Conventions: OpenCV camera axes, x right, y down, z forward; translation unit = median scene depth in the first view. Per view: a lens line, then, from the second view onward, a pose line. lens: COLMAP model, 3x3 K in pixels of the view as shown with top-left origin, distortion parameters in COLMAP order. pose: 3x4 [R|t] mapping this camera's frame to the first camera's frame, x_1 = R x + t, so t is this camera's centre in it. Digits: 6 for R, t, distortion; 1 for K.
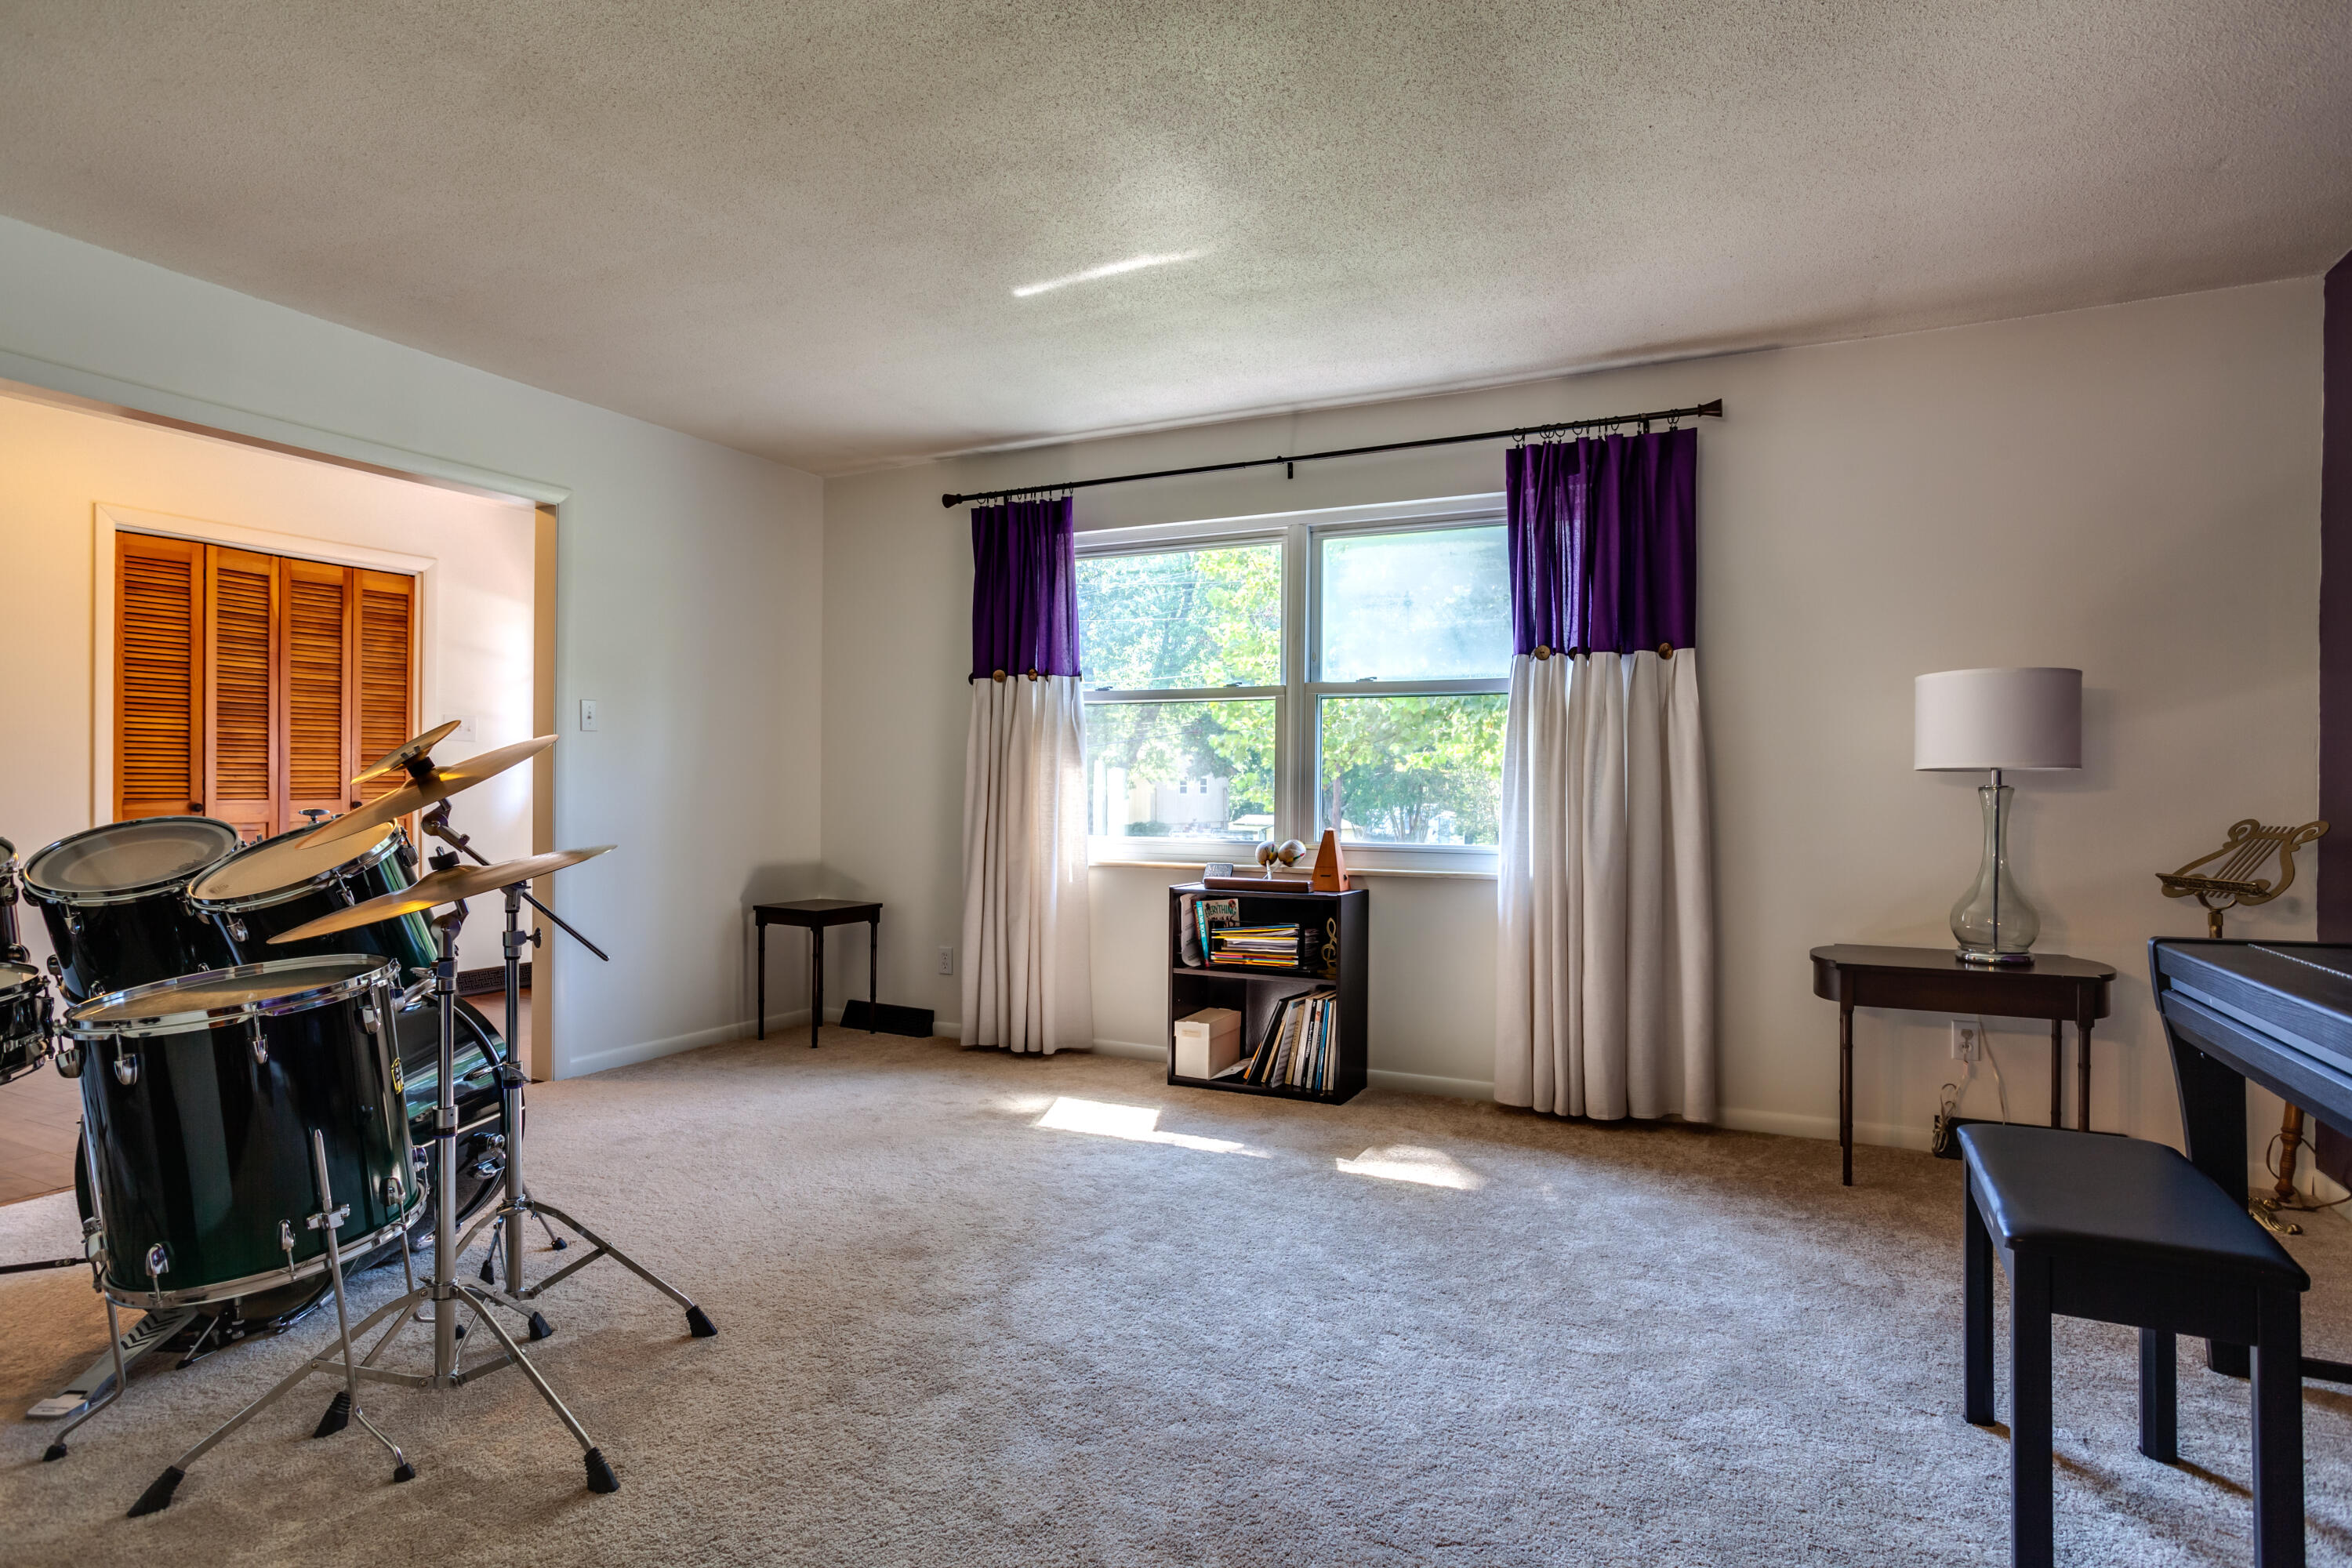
lens RADIAL K [[1268.3, 0, 1176.2], [0, 1268.3, 790.1], [0, 0, 1]] dist [-0.001002, 0.000248]
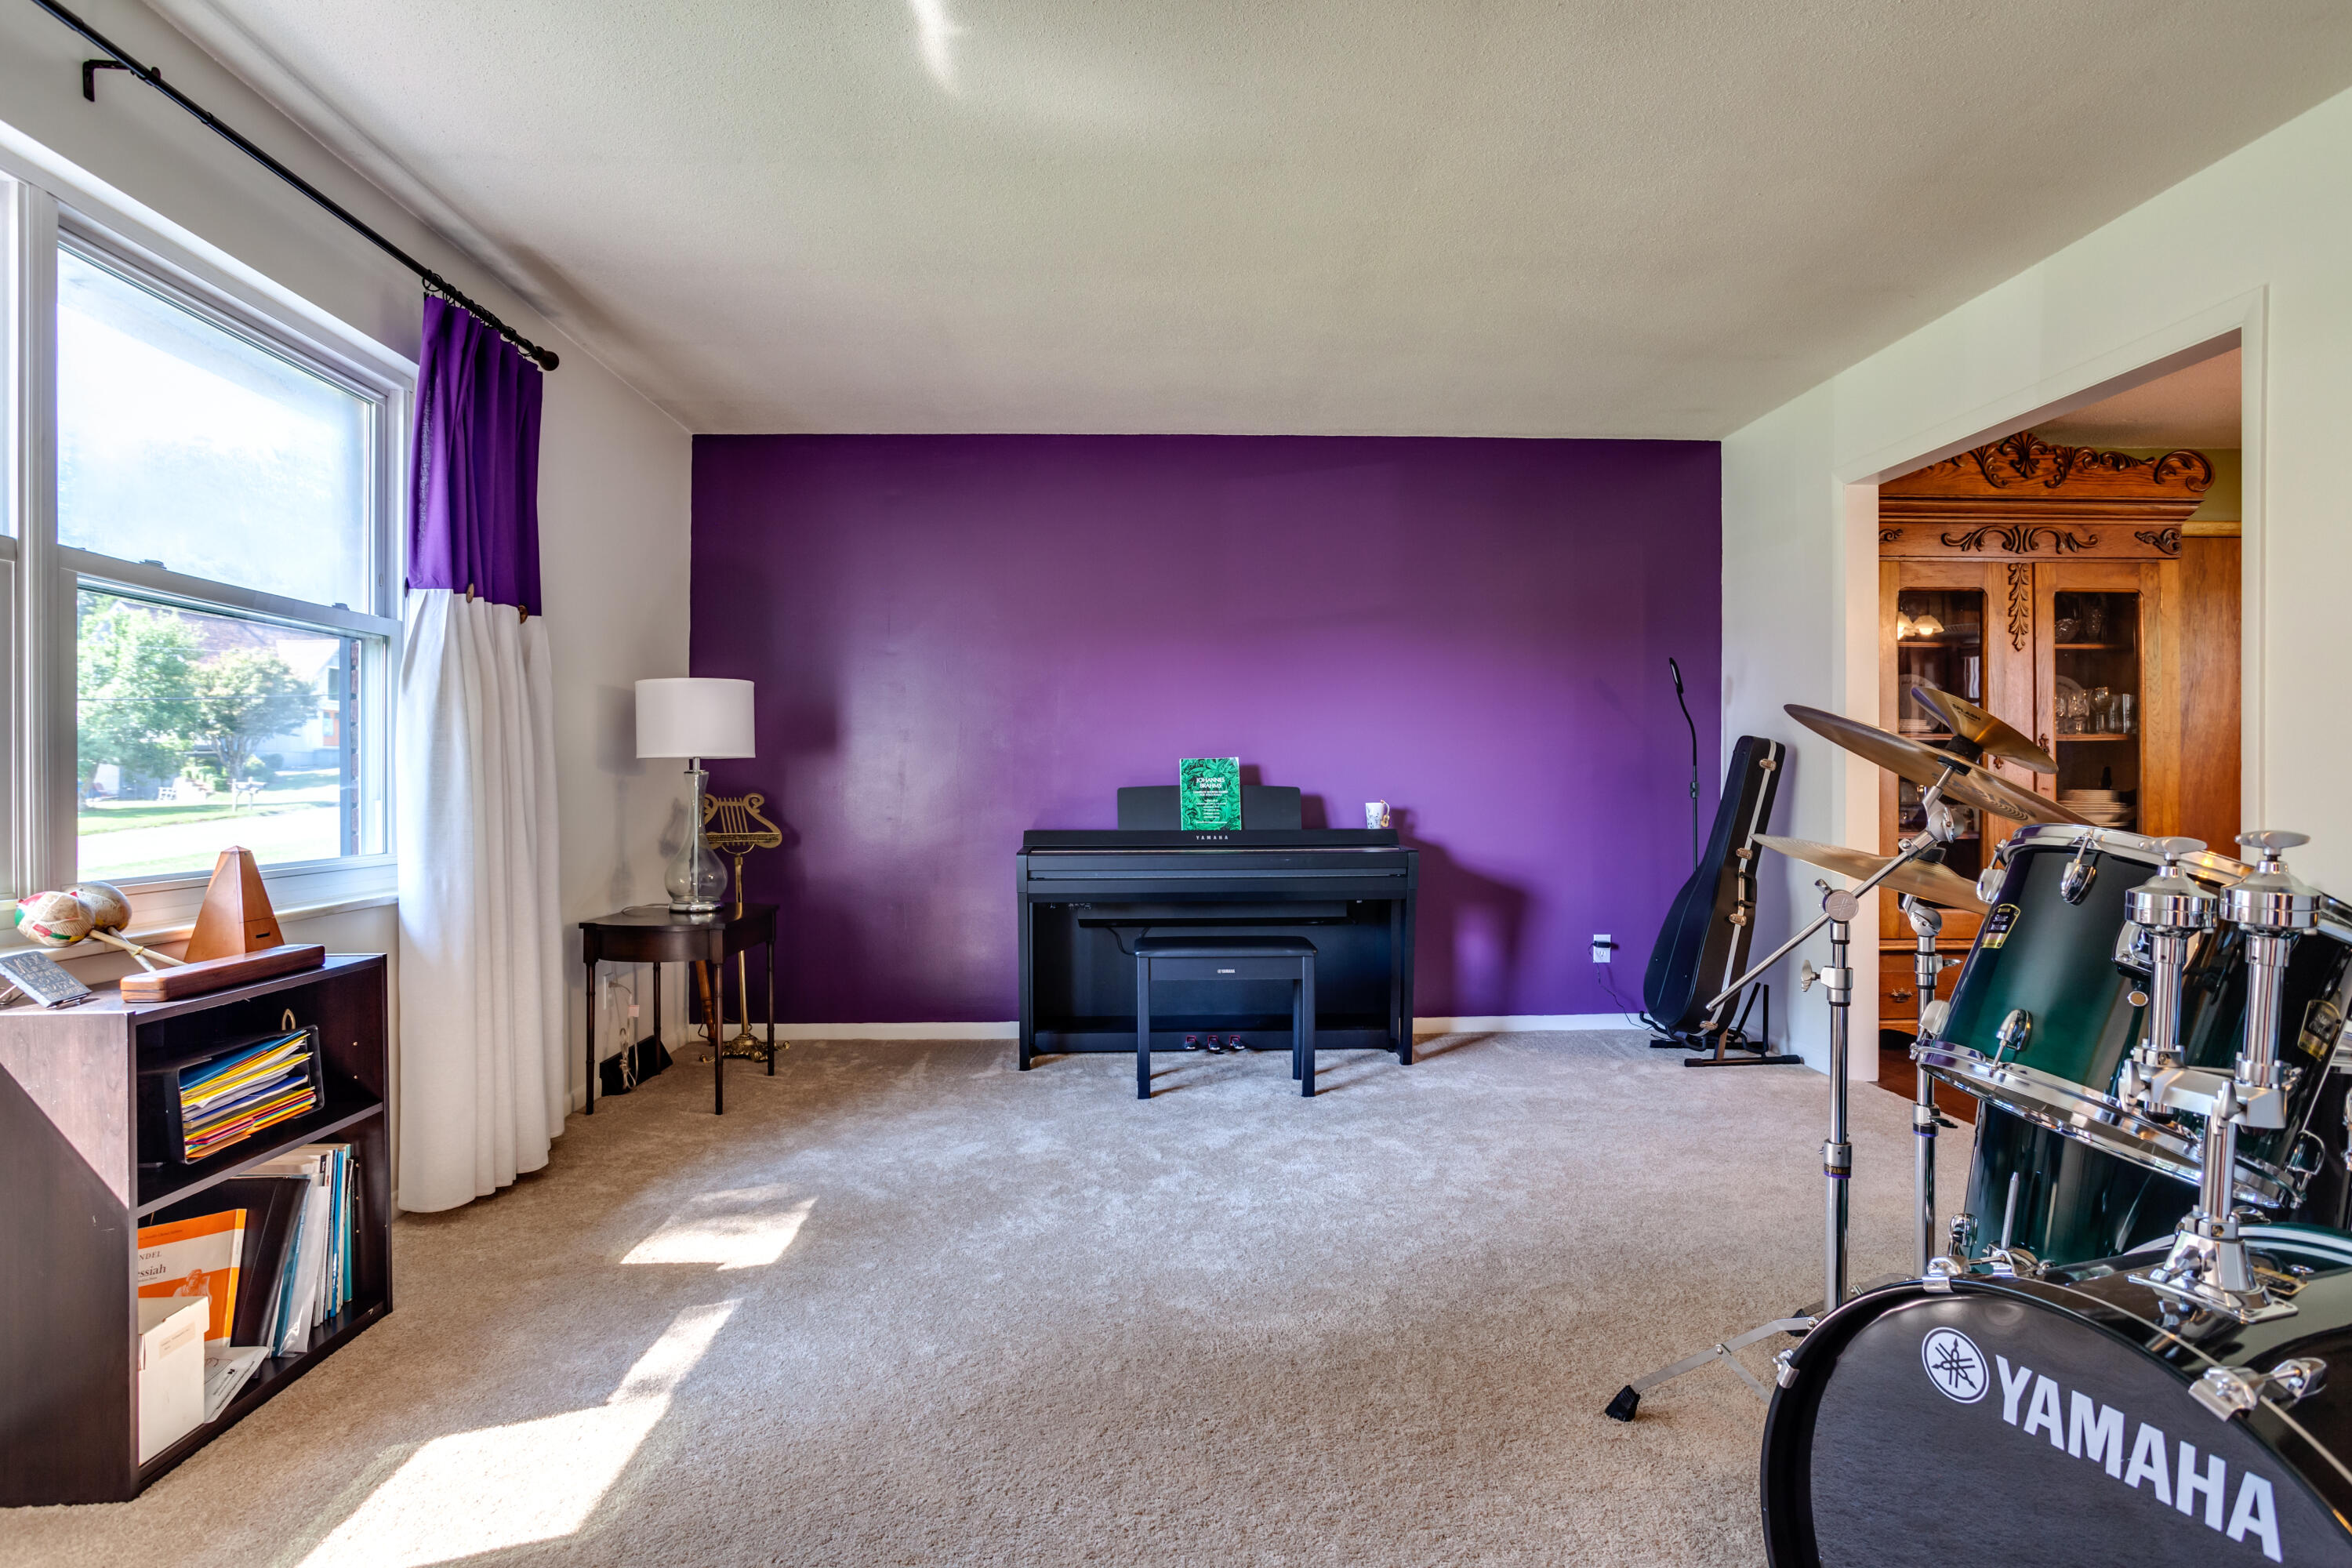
lens RADIAL K [[1268.3, 0, 1175.9], [0, 1268.3, 775.5], [0, 0, 1]] dist [-0.001002, 0.000248]
pose [[-0.477709, -0.005449, 0.878501, -0.592575], [-0.000609, 0.999983, 0.005871, -0.004346], [-0.878518, 0.002269, -0.477704, 1.016896]]
